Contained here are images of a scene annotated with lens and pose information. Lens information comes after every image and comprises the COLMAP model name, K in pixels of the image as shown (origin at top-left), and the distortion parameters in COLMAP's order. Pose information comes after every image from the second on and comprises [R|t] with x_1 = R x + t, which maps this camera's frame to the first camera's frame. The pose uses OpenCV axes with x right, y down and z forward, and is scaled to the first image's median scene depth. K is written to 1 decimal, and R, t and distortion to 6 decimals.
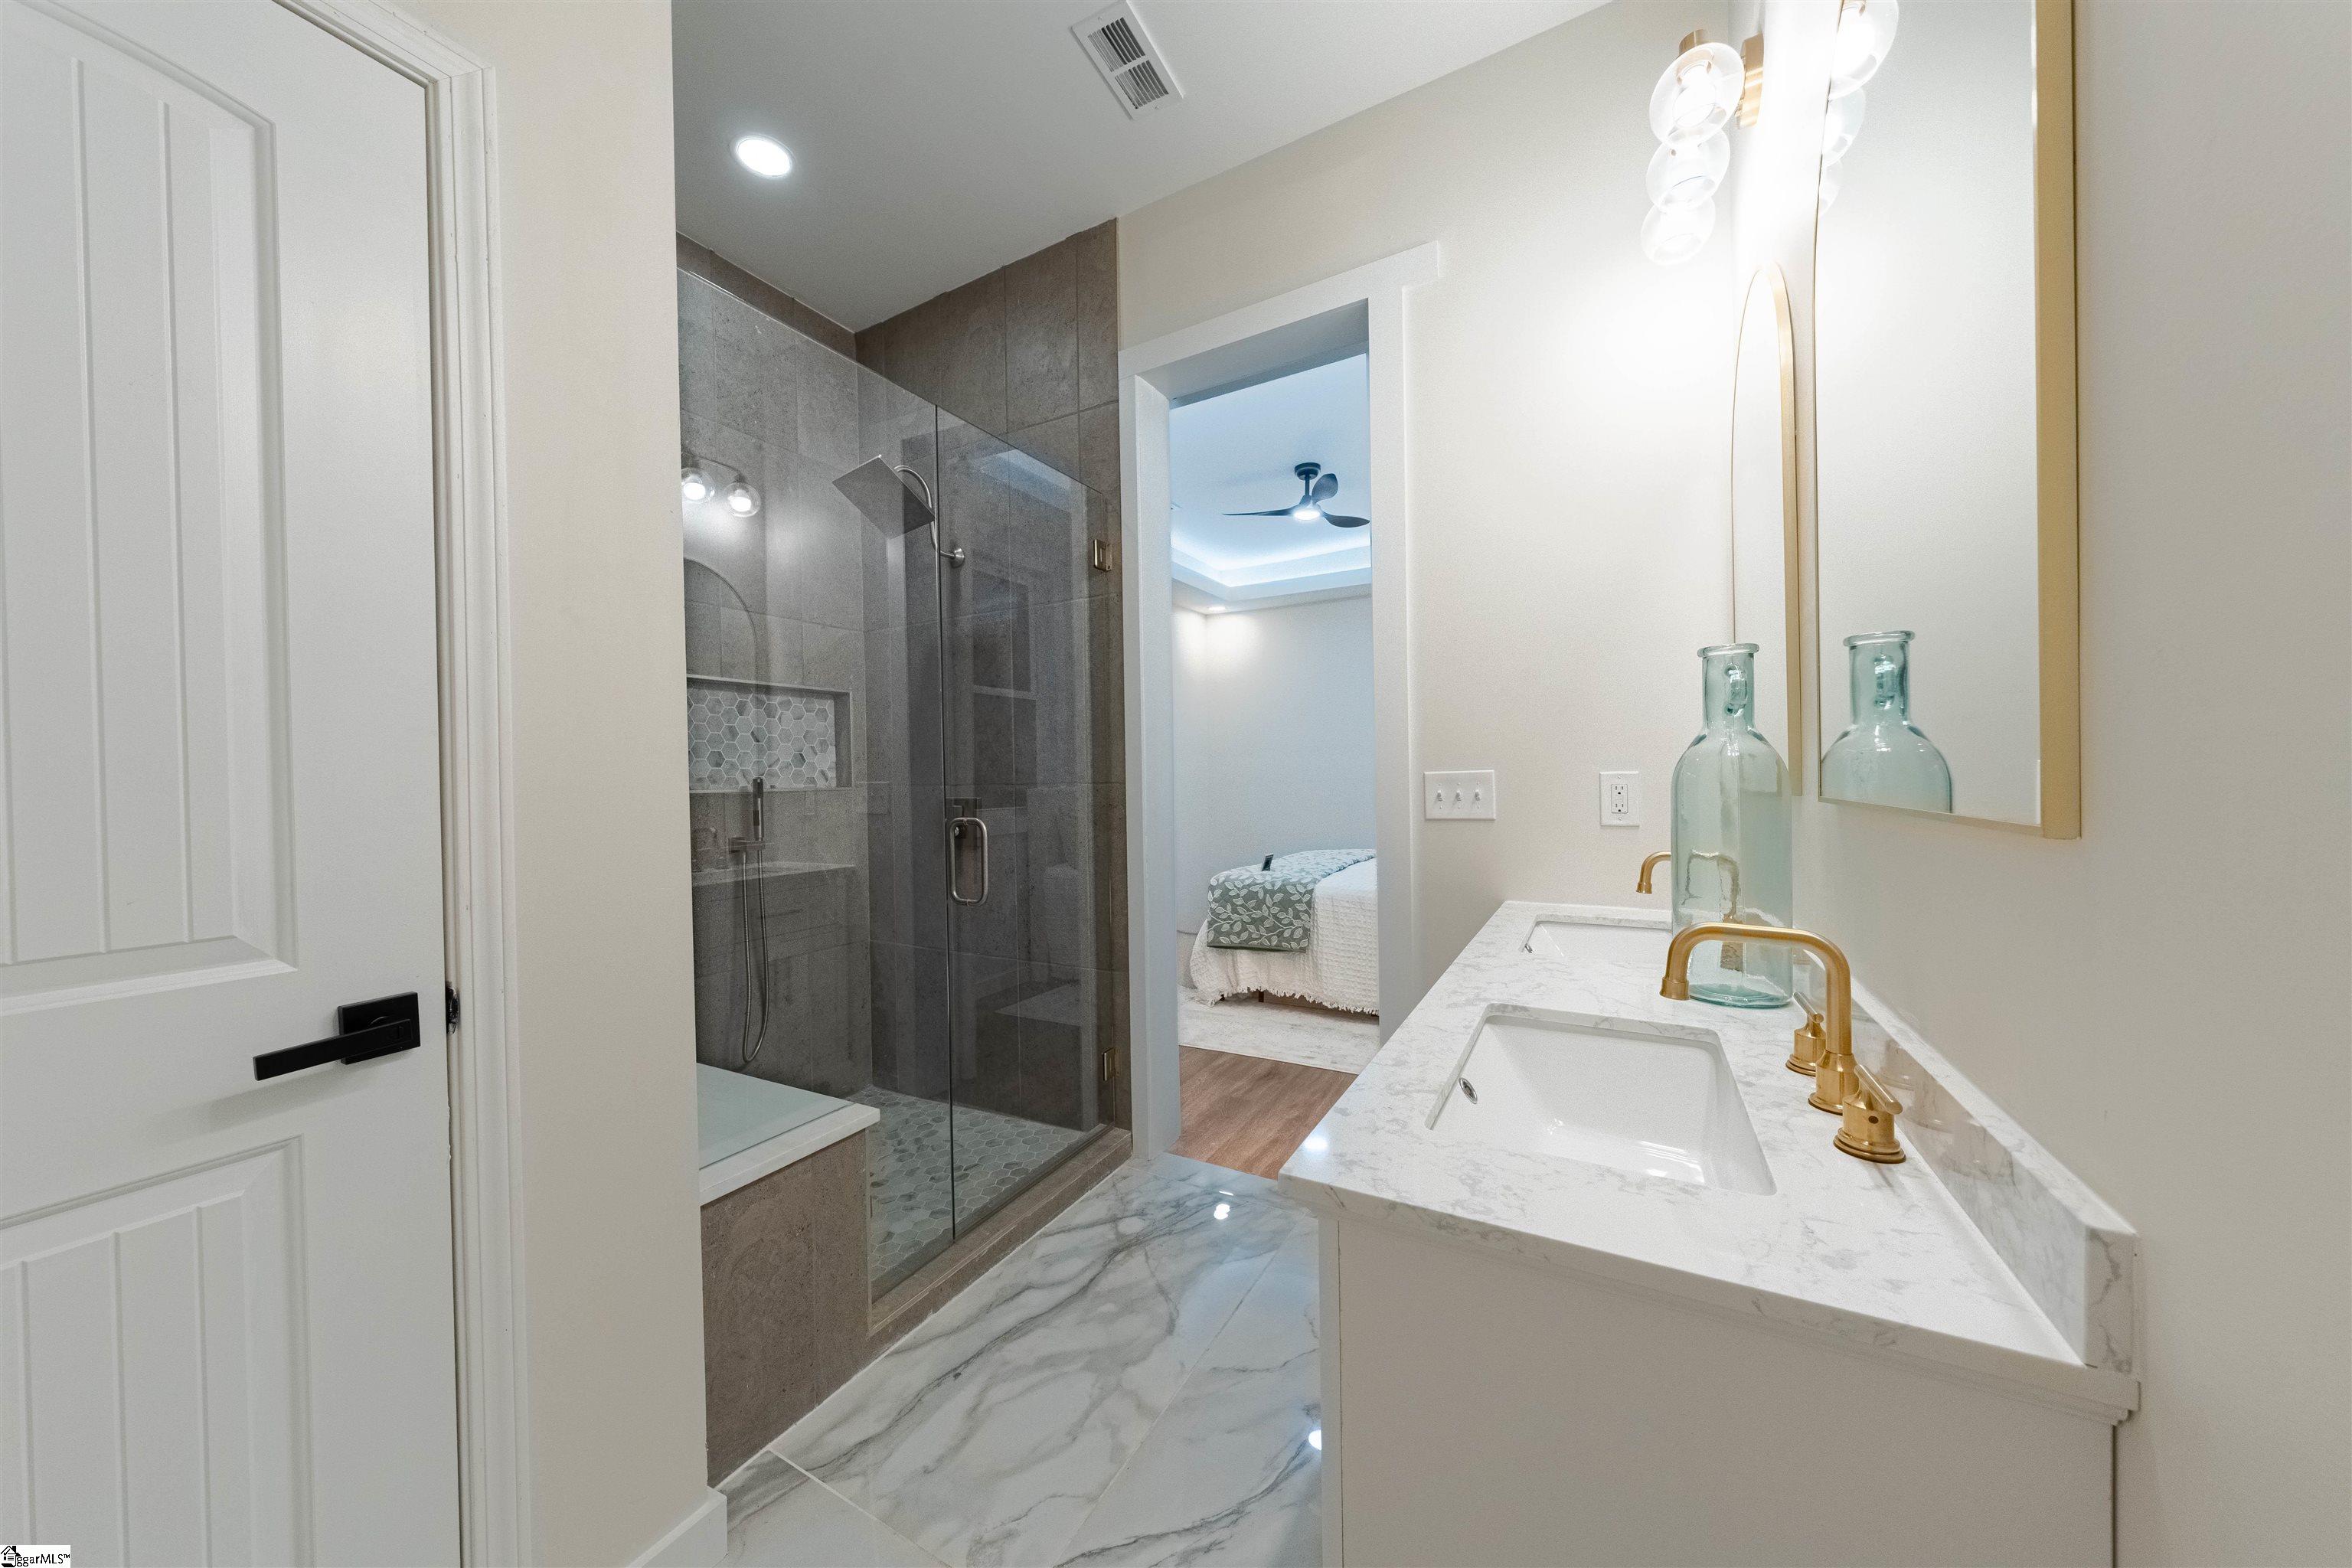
lens RADIAL K [[792.3, 0, 1167.1], [0, 792.3, 779.8], [0, 0, 1]] dist [0.000292, 0.005669]
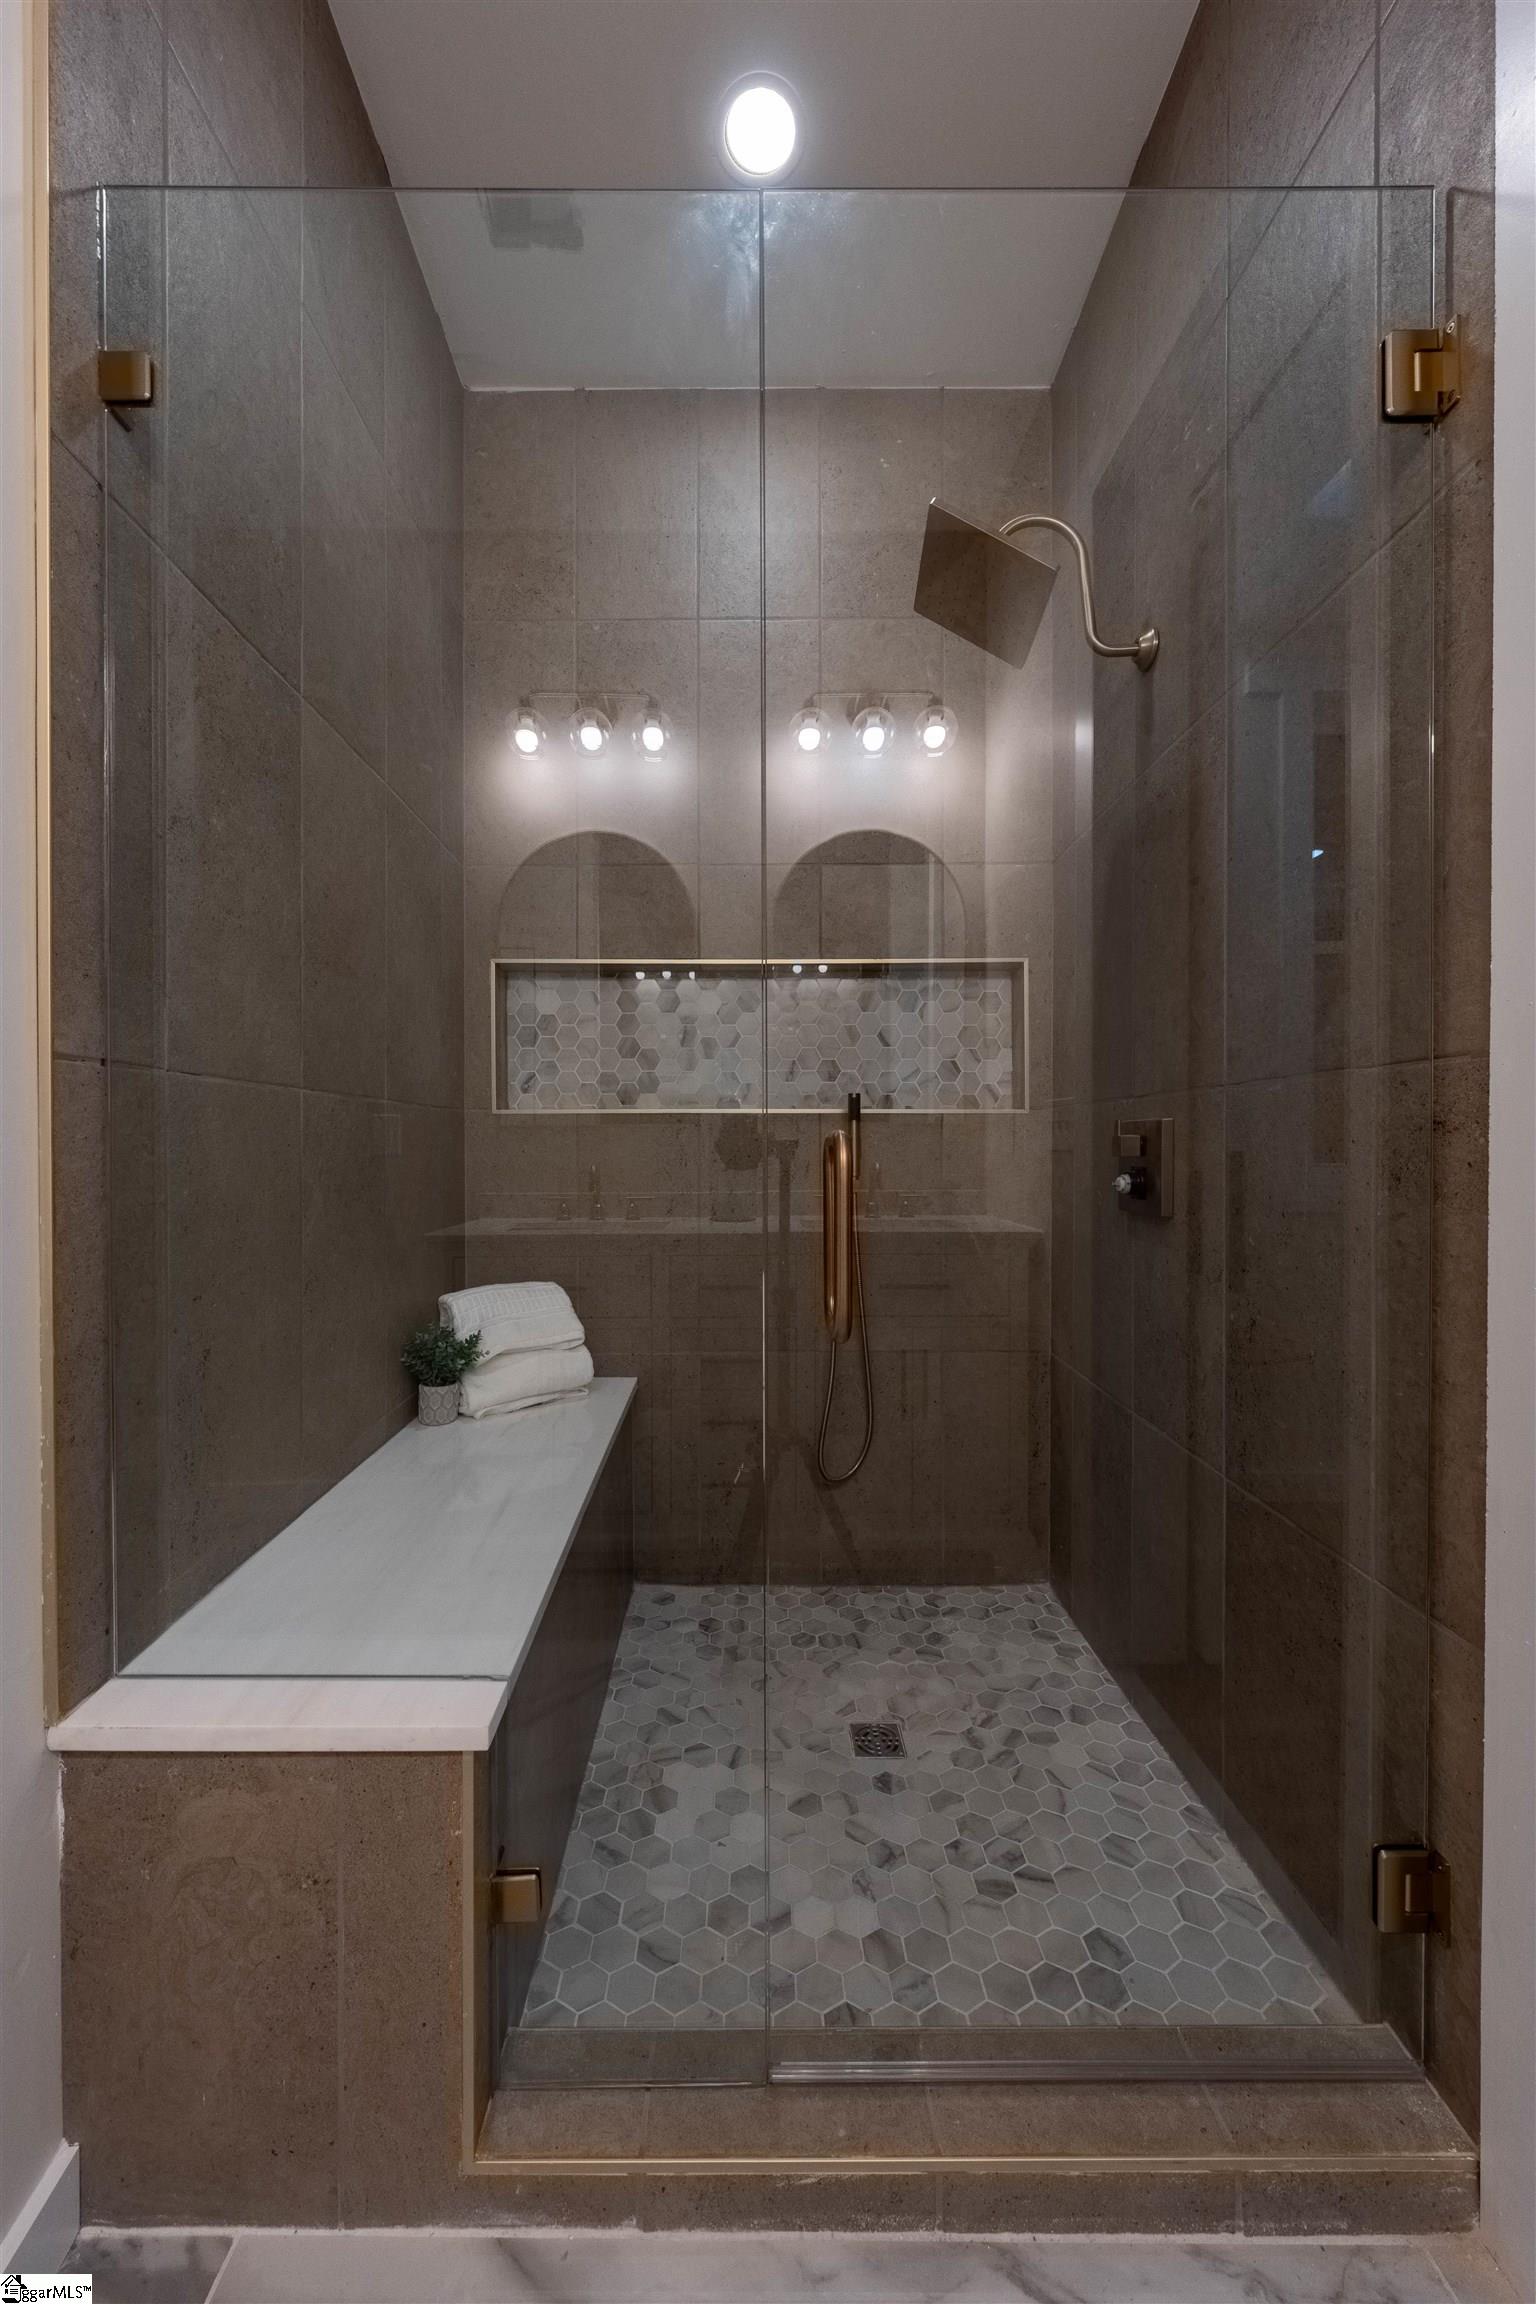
lens RADIAL K [[821.9, 0, 749.2], [0, 821.9, 1154.3], [0, 0, 1]] dist [-0.000201, -0.000392]
pose [[0.490488, 0.023963, -0.871119, 0.086830], [-0.008732, 0.999707, 0.022583, 0.038997], [0.871404, -0.003470, 0.490553, 0.577408]]
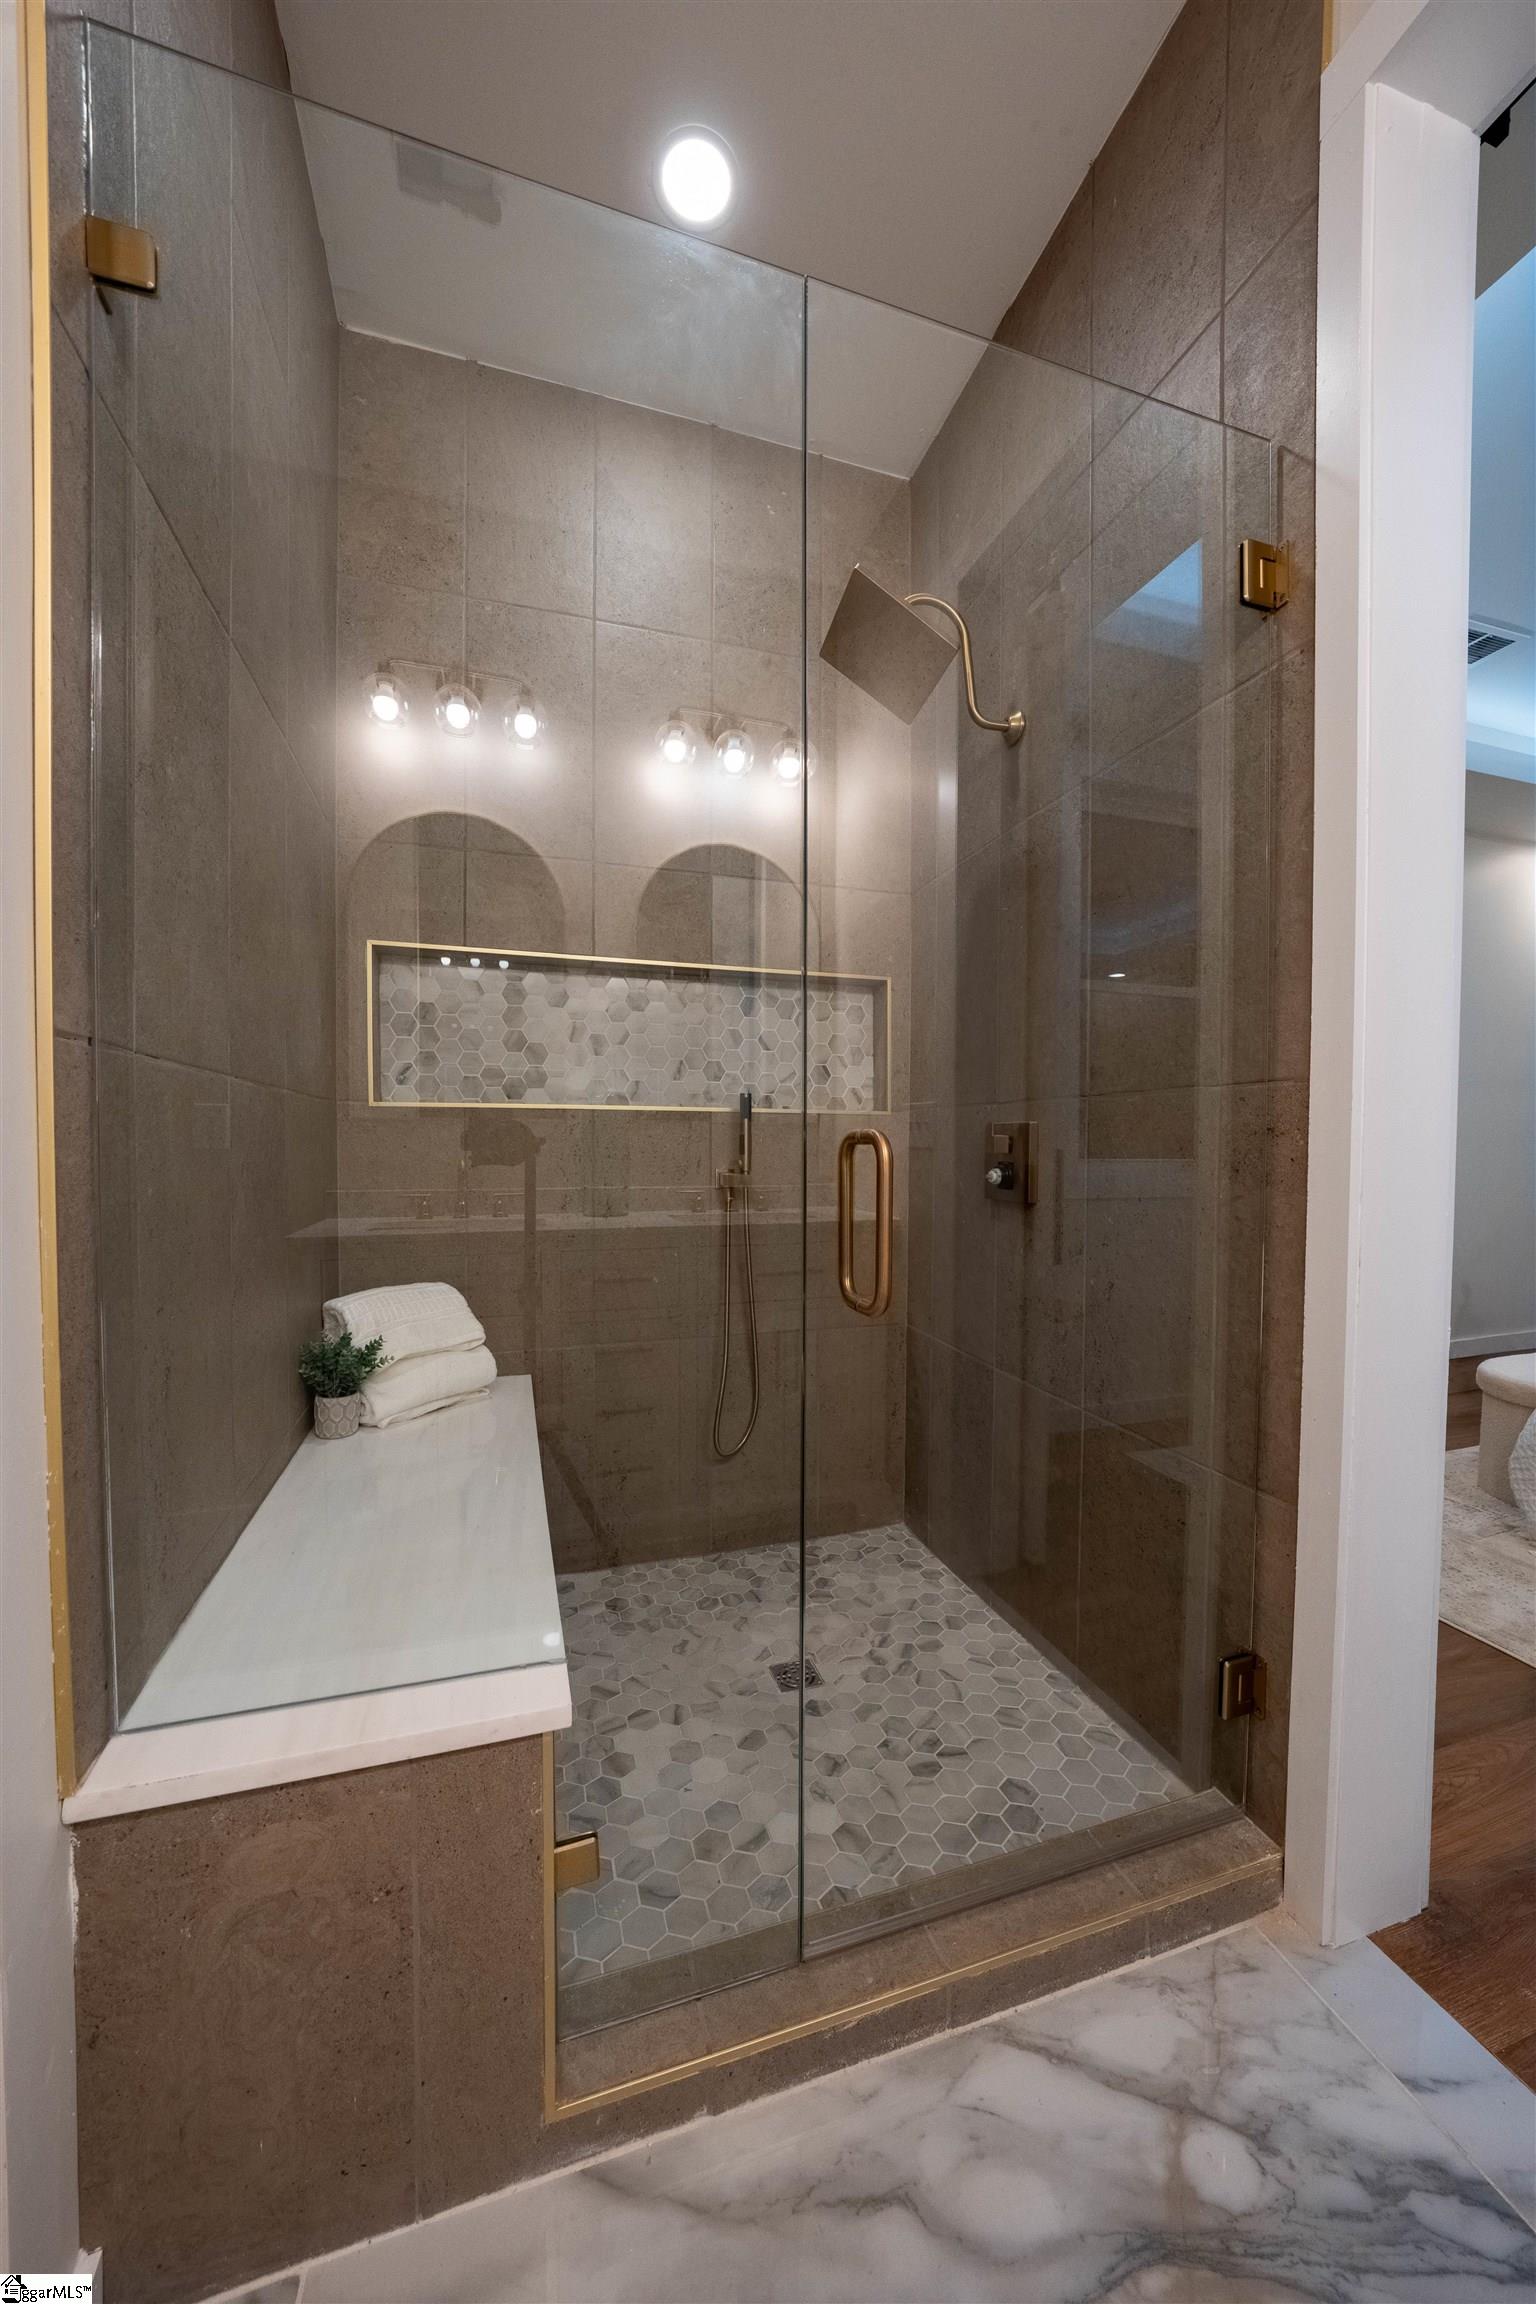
lens RADIAL K [[802.8, 0, 768.2], [0, 802.8, 1165.8], [0, 0, 1]] dist [-0.029333, 0.006566]
pose [[0.728254, 0.039242, -0.684182, 0.030693], [-0.018760, 0.999127, 0.037338, 0.040420], [0.685050, -0.014356, 0.728354, 0.471488]]
